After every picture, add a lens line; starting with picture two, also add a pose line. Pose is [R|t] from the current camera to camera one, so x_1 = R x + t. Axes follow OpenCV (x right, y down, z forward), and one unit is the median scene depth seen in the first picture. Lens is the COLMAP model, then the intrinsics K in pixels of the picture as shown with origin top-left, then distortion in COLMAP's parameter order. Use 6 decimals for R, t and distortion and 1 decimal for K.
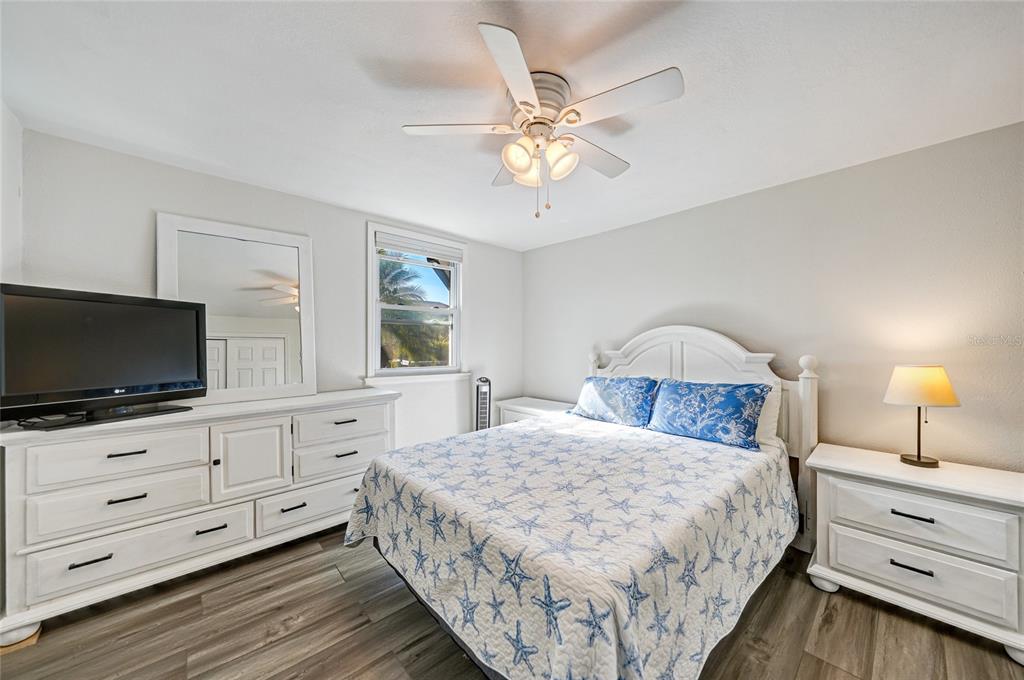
lens RADIAL K [[360.9, 0, 511.9], [0, 360.9, 342.7], [0, 0, 1]] dist [-0.002715, -0.000252]
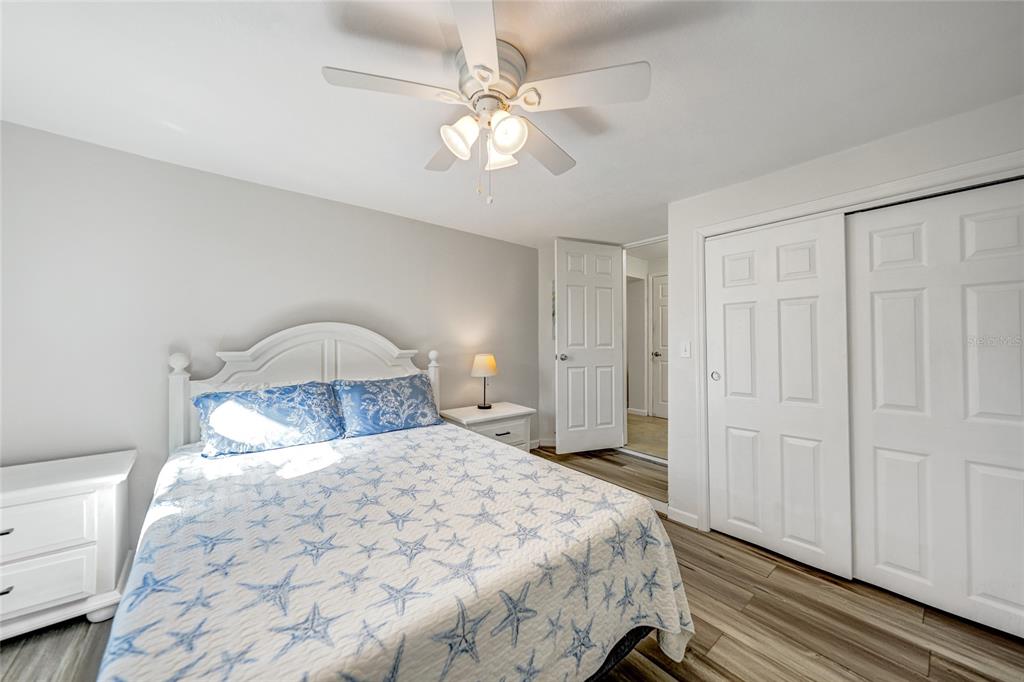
lens RADIAL K [[360.9, 0, 511.7], [0, 360.9, 341.1], [0, 0, 1]] dist [-0.002715, -0.000252]
pose [[0.049459, 0.001134, 0.998775, -0.603896], [-0.008945, 0.999960, -0.000693, -0.004291], [-0.998736, -0.008900, 0.049468, 0.666320]]
